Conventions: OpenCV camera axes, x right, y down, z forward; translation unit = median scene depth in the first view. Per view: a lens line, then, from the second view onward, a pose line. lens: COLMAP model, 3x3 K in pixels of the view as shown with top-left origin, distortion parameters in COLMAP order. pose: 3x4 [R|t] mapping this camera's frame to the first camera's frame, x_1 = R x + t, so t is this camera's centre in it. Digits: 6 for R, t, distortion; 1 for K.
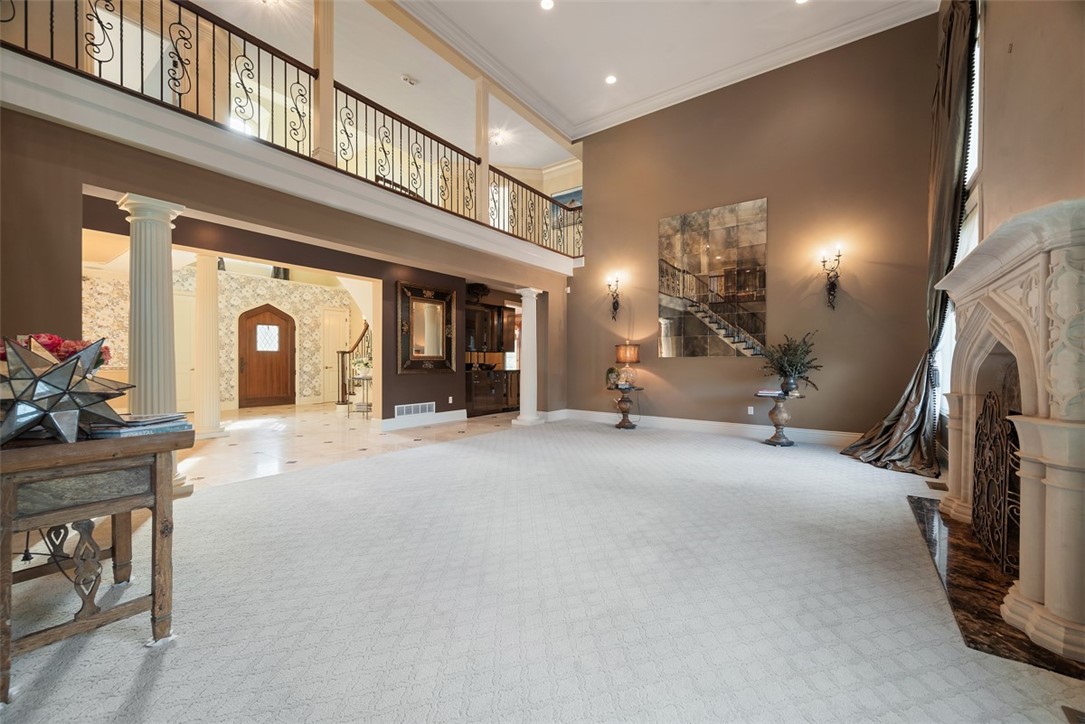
lens RADIAL K [[427.5, 0, 547.1], [0, 427.5, 372.4], [0, 0, 1]] dist [0.000505, -0.000573]
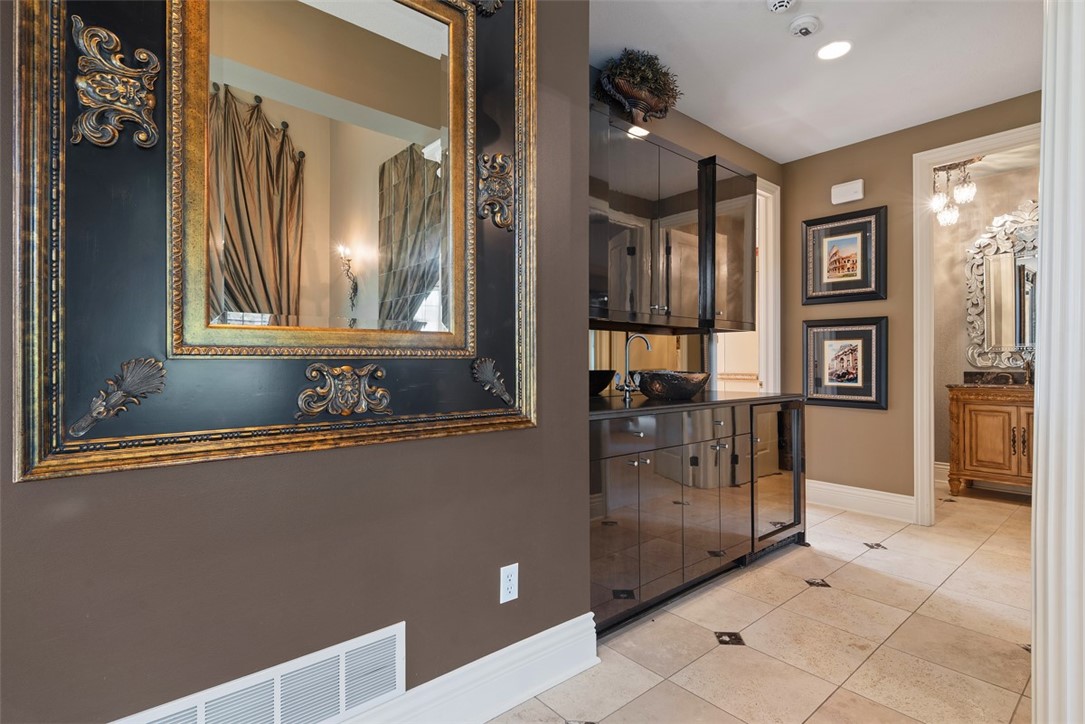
lens RADIAL K [[528.3, 0, 543.6], [0, 528.3, 366.4], [0, 0, 1]] dist [-0.000070, -0.000007]
pose [[0.968194, -0.007683, -0.250082, -0.148904], [0.003417, 0.999841, -0.017489, -0.022208], [0.250177, 0.016078, 0.968067, 0.756651]]
